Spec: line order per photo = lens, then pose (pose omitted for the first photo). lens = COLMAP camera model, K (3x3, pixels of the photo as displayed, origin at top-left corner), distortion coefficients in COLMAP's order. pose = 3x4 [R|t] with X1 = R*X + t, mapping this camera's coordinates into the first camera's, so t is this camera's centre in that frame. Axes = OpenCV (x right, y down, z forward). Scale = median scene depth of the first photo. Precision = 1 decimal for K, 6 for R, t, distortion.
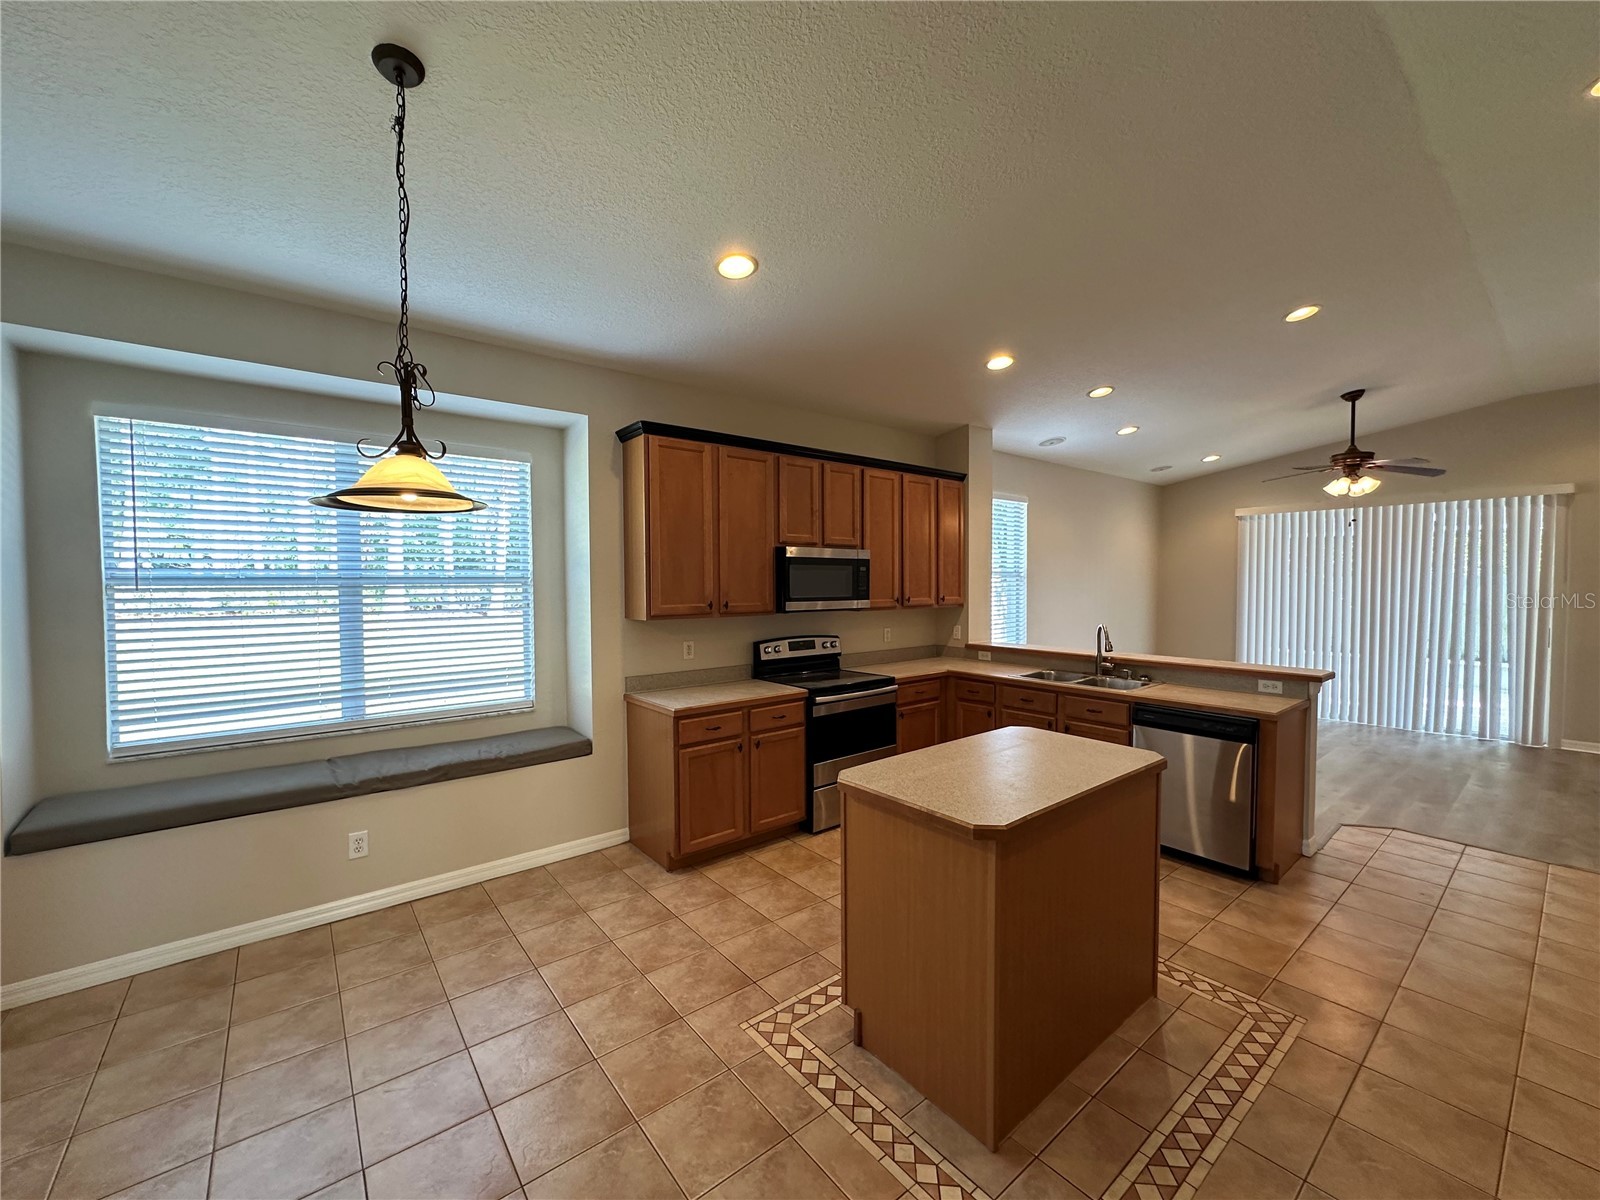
lens RADIAL K [[642.1, 0, 798.9], [0, 642.1, 599.0], [0, 0, 1]] dist [-0.003102, -0.000249]
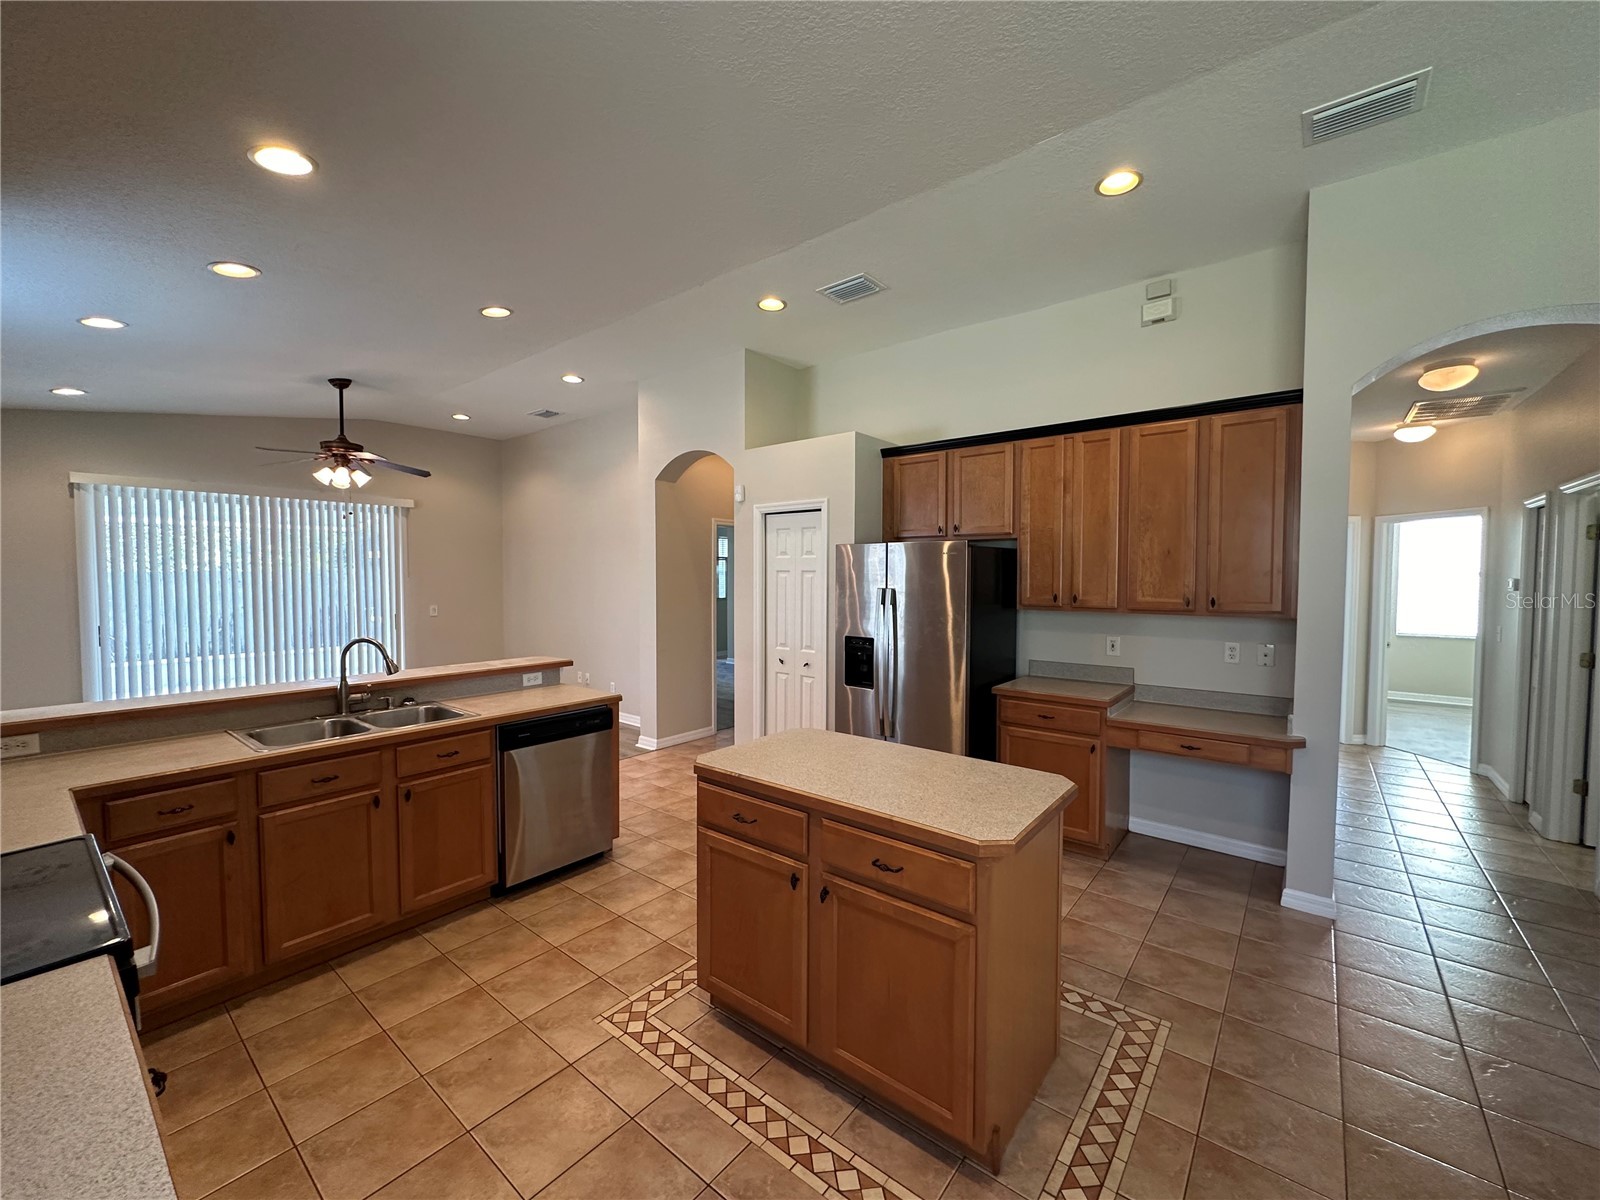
lens RADIAL K [[642.1, 0, 798.9], [0, 642.1, 599.0], [0, 0, 1]] dist [-0.003102, -0.000249]
pose [[-0.211416, -0.035837, 0.976739, -0.336297], [0.028563, 0.998674, 0.042824, -0.021480], [-0.976979, 0.036953, -0.210112, 0.780667]]
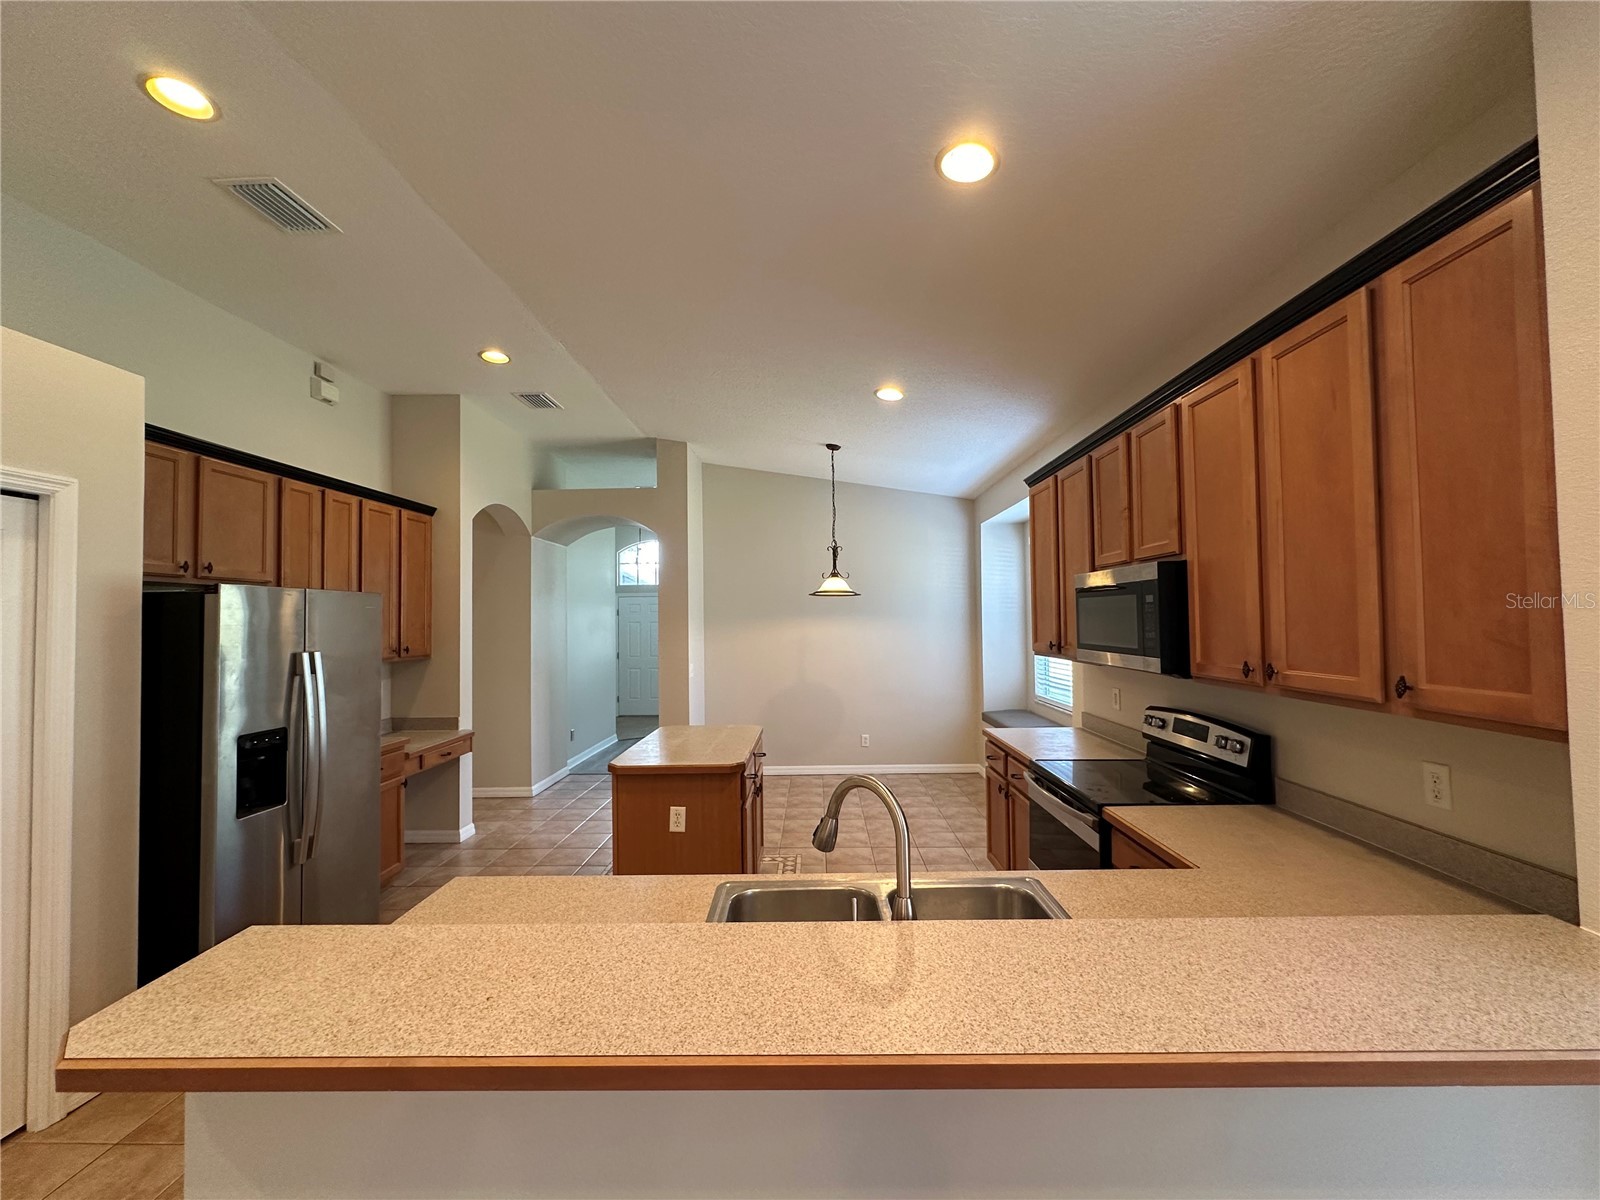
lens RADIAL K [[642.1, 0, 798.9], [0, 642.1, 599.0], [0, 0, 1]] dist [-0.003102, -0.000249]
pose [[-0.646363, -0.012214, -0.762932, 0.822189], [-0.005863, 0.999922, -0.011041, -0.046043], [0.763007, -0.002663, -0.646384, 1.329358]]
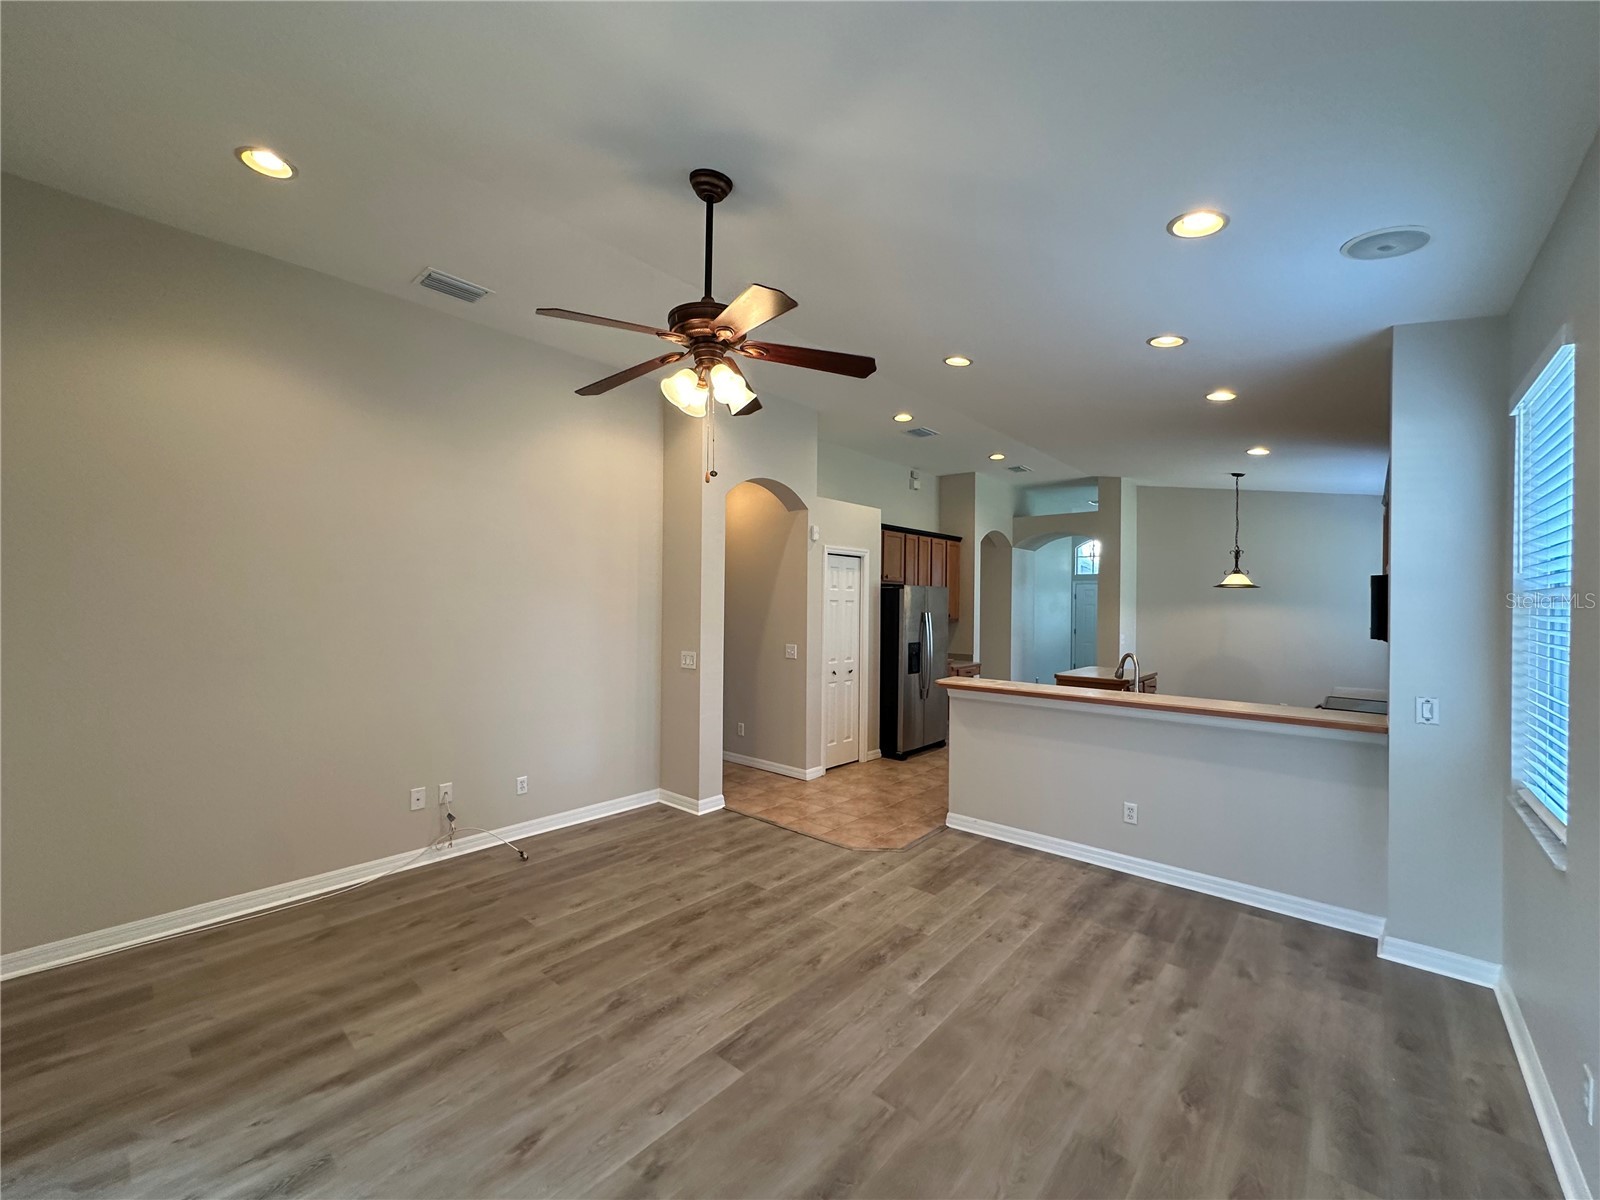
lens RADIAL K [[642.1, 0, 798.9], [0, 642.1, 599.0], [0, 0, 1]] dist [-0.003102, -0.000249]
pose [[-0.985362, -0.009089, -0.170234, 1.270043], [-0.013447, 0.999610, 0.024462, -0.064506], [0.169945, 0.026393, -0.985100, 2.100865]]
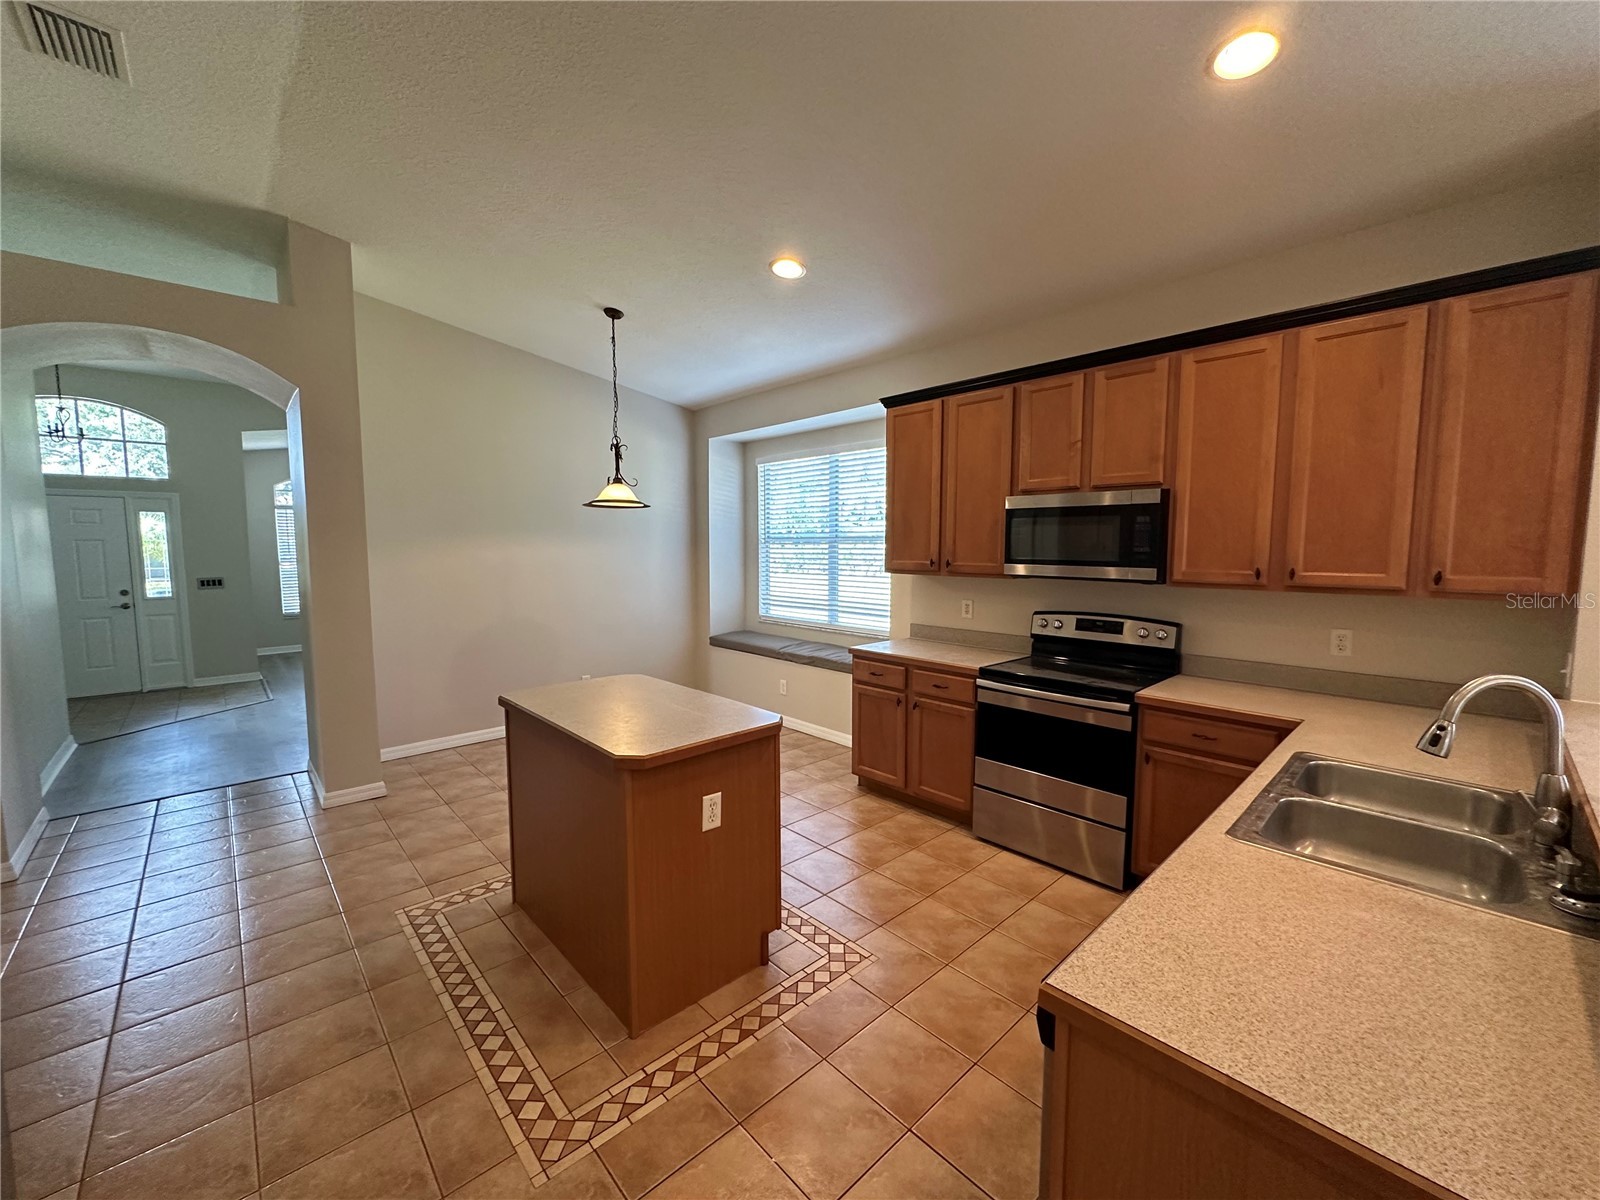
lens RADIAL K [[642.1, 0, 798.9], [0, 642.1, 599.0], [0, 0, 1]] dist [-0.003102, -0.000249]
pose [[0.065700, 0.090161, -0.993758, 0.854103], [-0.028323, 0.995677, 0.088463, -0.016917], [0.997437, 0.022334, 0.067970, 0.728086]]
